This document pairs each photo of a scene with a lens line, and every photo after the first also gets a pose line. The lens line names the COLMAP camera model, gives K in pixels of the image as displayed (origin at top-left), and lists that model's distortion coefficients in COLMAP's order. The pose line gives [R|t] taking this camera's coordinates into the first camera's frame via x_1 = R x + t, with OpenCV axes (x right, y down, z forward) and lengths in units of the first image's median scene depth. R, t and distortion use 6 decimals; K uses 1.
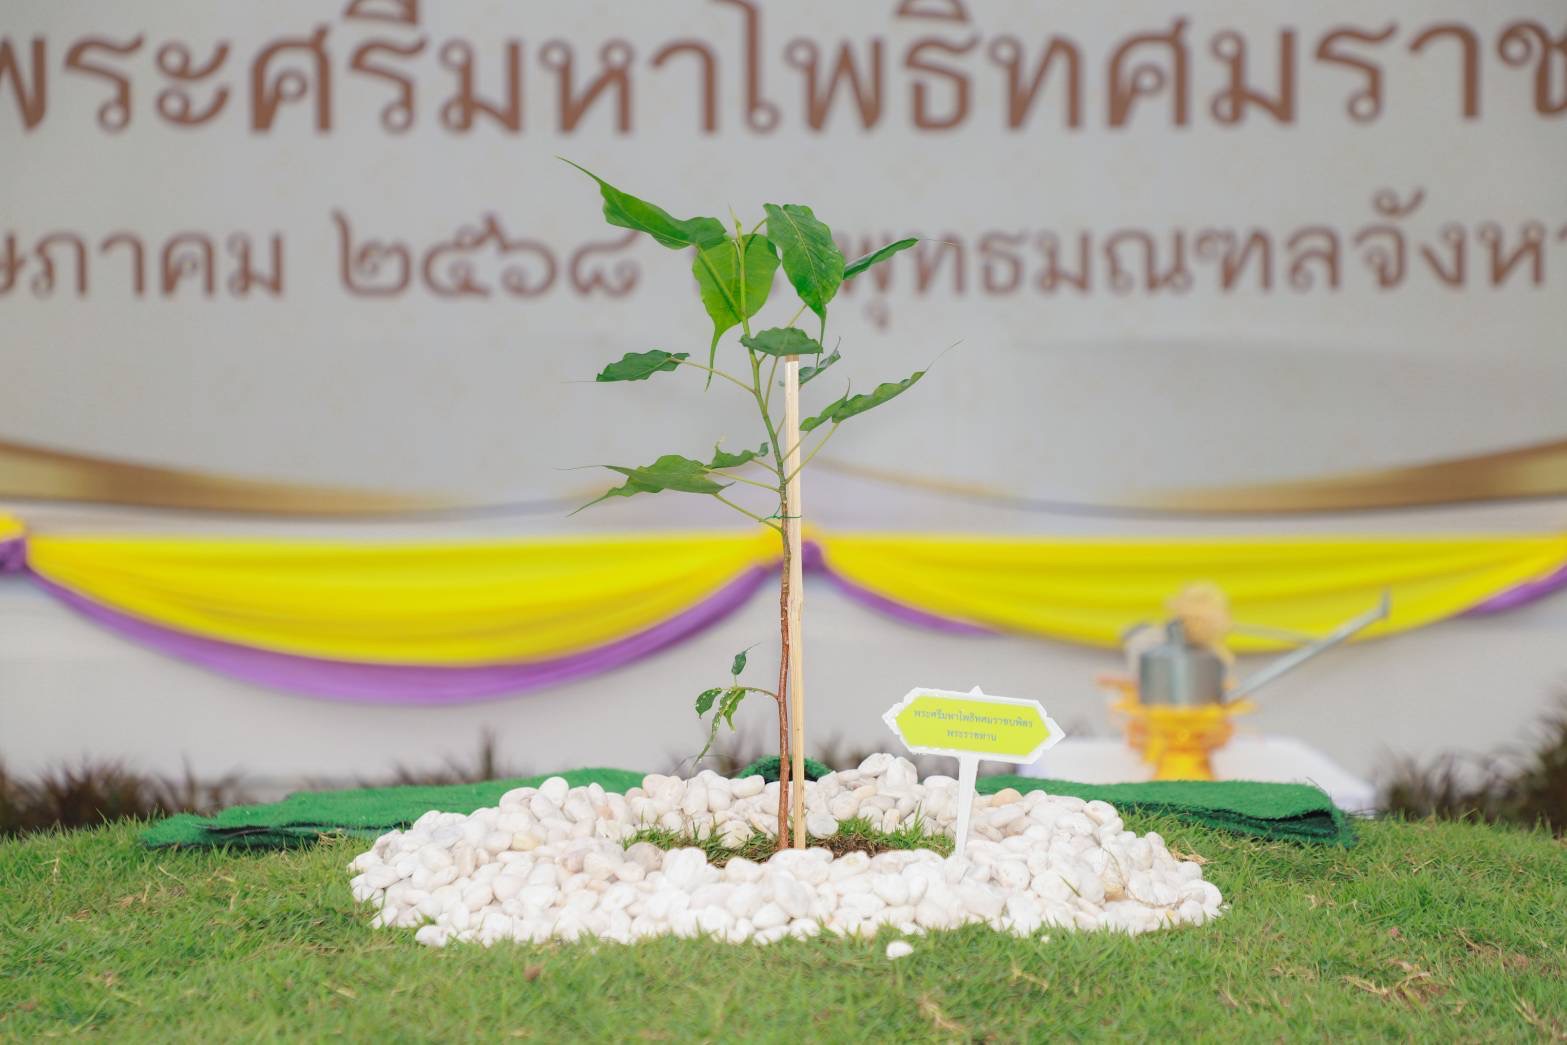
lens RADIAL K [[3163.6, 0, 783.5], [0, 3163.6, 522.5], [0, 0, 1]] dist [0.429763, -0.116059]
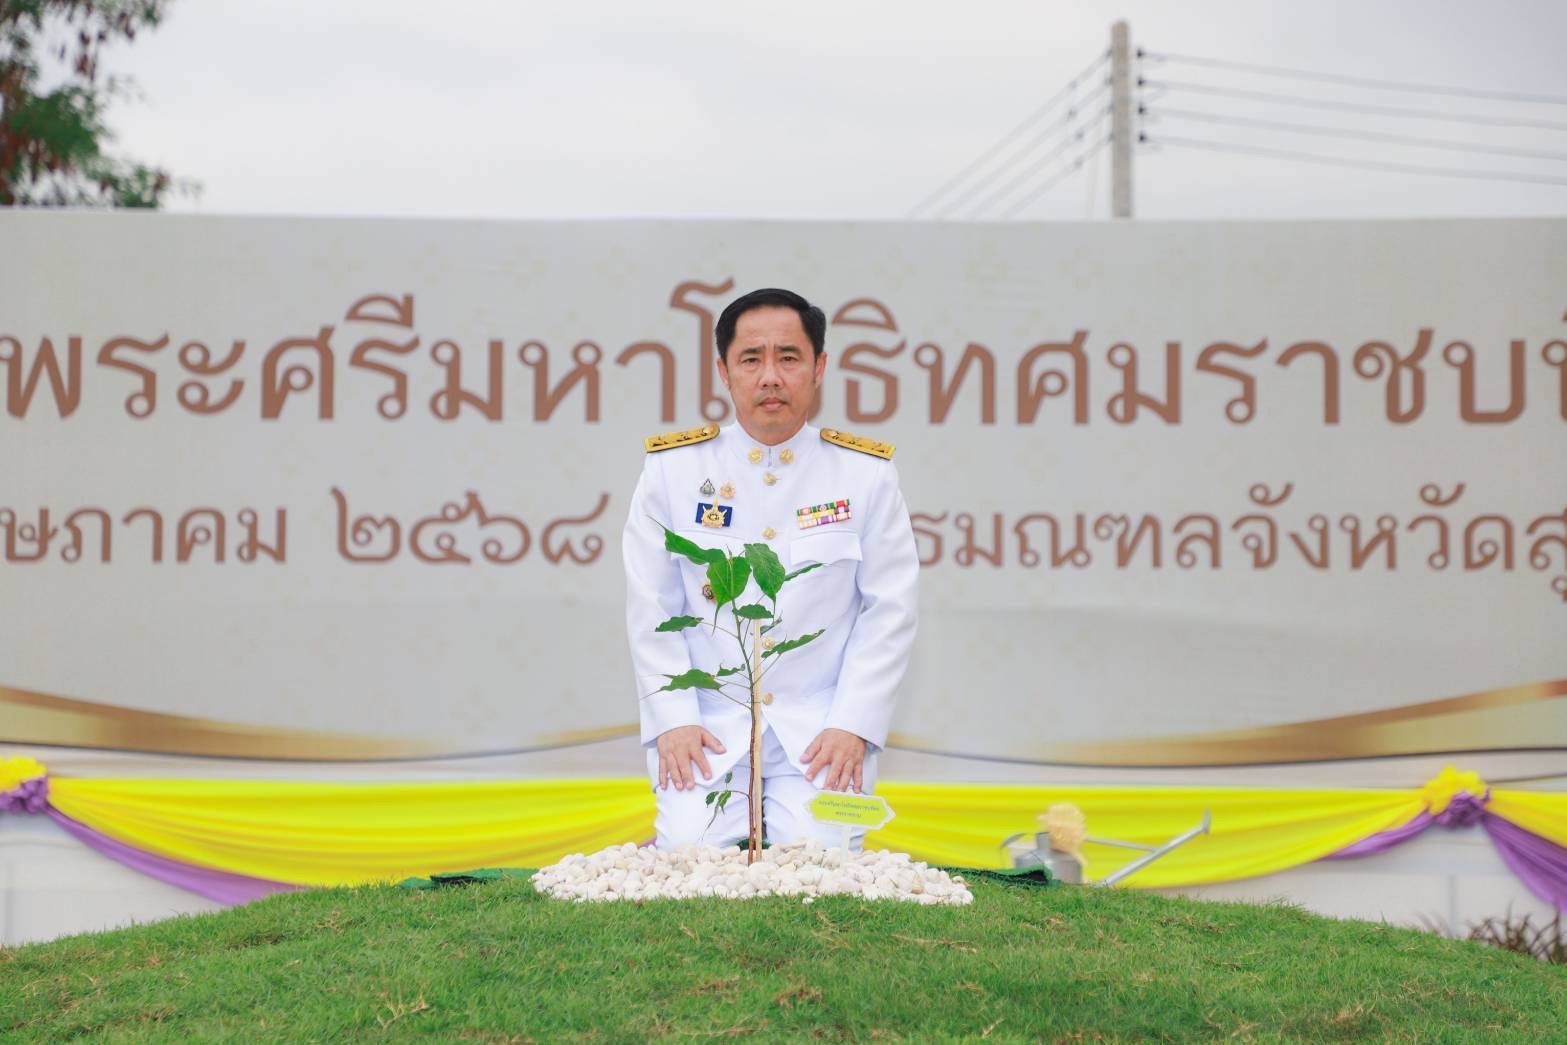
lens RADIAL K [[3788.6, 0, 773.9], [0, 3788.6, 524.1], [0, 0, 1]] dist [0.575846, -0.808592]
pose [[0.999801, 0.011838, 0.016055, -0.006753], [-0.010562, 0.996947, -0.077368, 0.017934], [-0.016922, 0.077183, 0.996873, -0.345112]]
